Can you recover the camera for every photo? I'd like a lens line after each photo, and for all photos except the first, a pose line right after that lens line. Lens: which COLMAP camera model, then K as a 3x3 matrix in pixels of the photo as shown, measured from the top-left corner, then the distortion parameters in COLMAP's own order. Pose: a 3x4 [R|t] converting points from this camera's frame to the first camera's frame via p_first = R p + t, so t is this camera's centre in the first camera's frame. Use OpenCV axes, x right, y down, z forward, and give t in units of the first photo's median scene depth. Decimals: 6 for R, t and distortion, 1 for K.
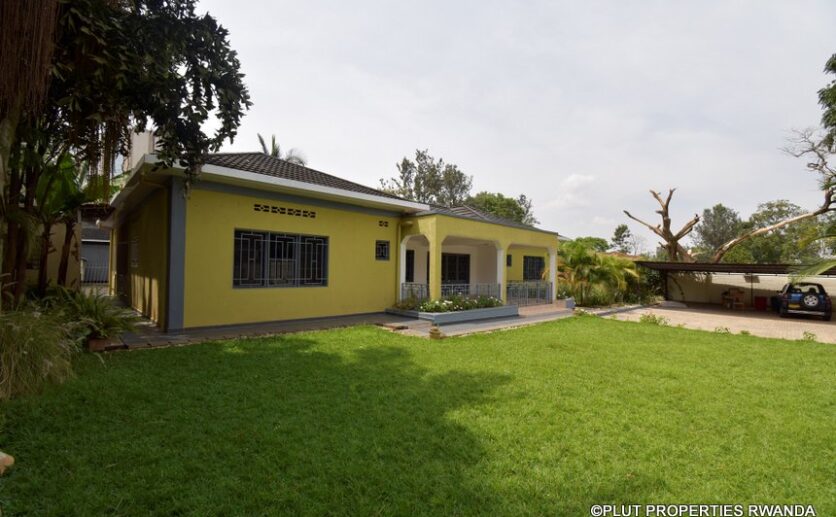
lens RADIAL K [[373.7, 0, 416.3], [0, 373.7, 259.7], [0, 0, 1]] dist [-0.028362, -0.001970]
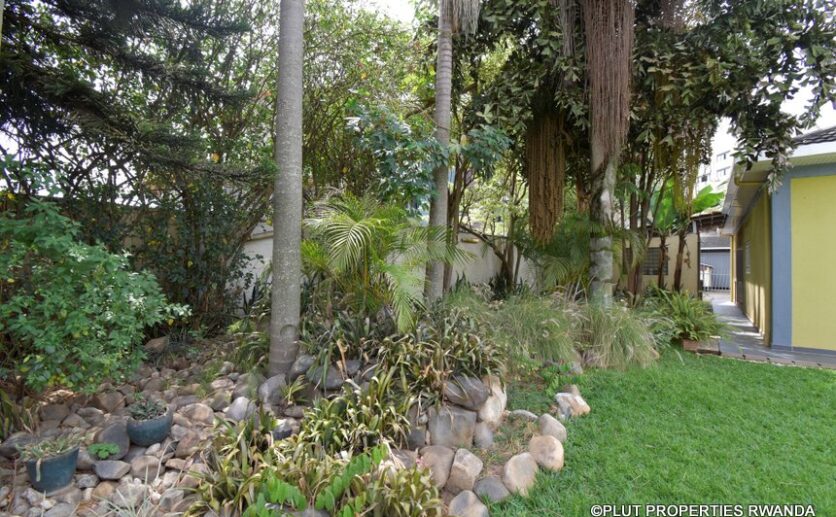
lens RADIAL K [[373.7, 0, 414.4], [0, 373.7, 258.4], [0, 0, 1]] dist [-0.028362, -0.001970]
pose [[0.116892, -0.034532, -0.992544, 0.116770], [0.009379, 0.999389, -0.033665, 0.006515], [0.993100, -0.005374, 0.117144, 0.070065]]
